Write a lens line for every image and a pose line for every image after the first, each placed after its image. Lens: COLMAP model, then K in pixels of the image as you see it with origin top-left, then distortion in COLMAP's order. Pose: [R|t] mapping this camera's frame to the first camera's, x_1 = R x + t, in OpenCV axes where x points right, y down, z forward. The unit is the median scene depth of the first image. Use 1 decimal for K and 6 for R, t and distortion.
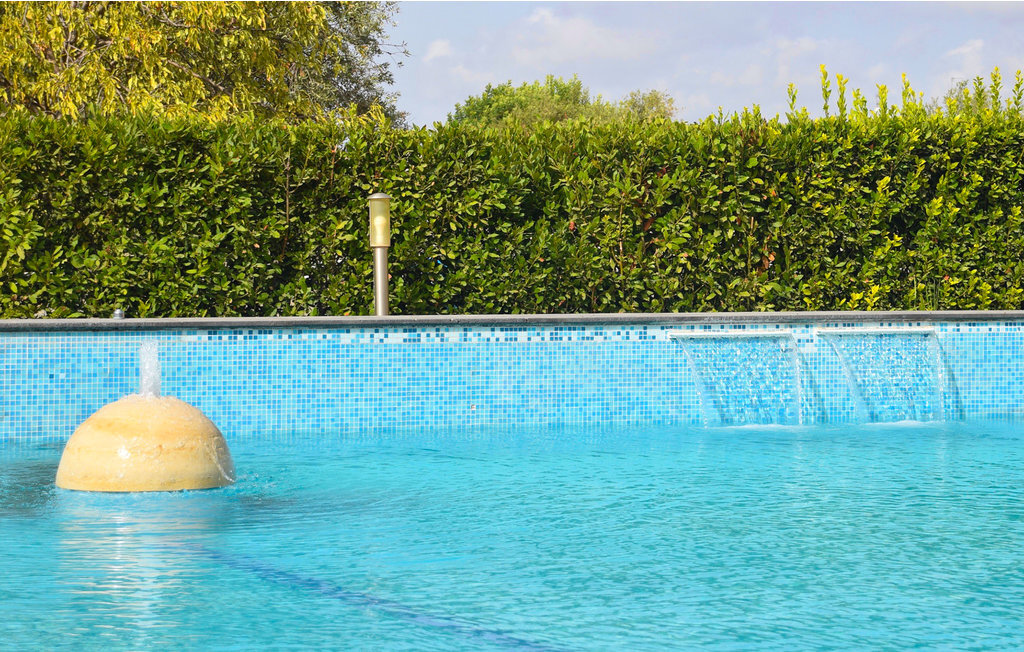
lens RADIAL K [[2194.5, 0, 512.0], [0, 2194.5, 326.0], [0, 0, 1]] dist [0.291981, -0.019114]
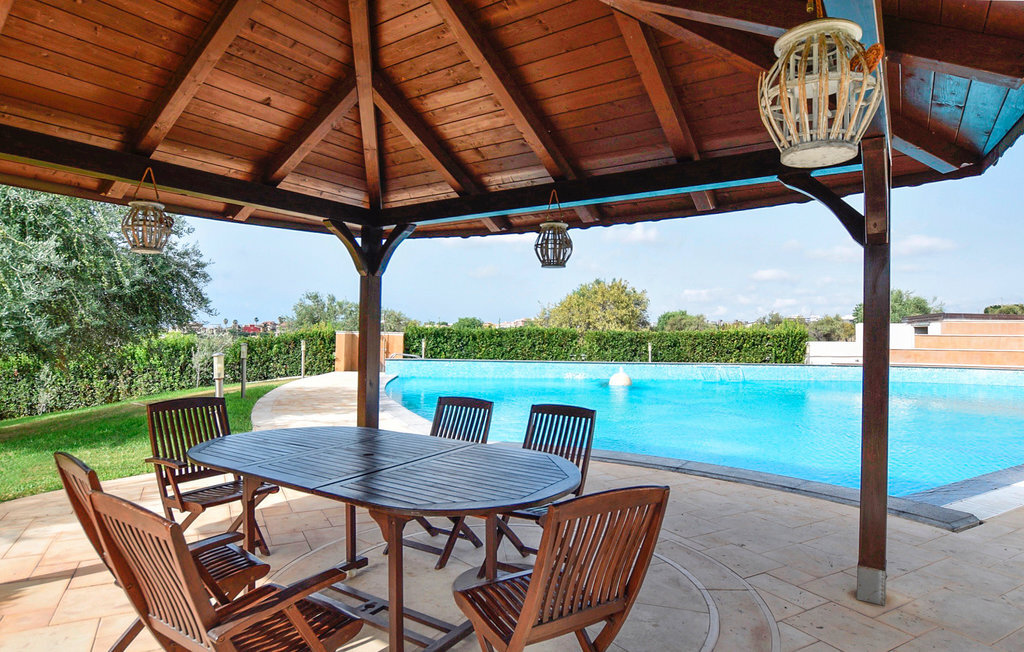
lens RADIAL K [[589.1, 0, 512.0], [0, 589.1, 326.0], [0, 0, 1]] dist [-0.002362, -0.000298]
pose [[0.967716, 0.009780, -0.251852, -0.017365], [-0.022214, 0.998668, -0.046573, -0.019729], [0.251061, 0.050664, 0.966645, -0.738294]]
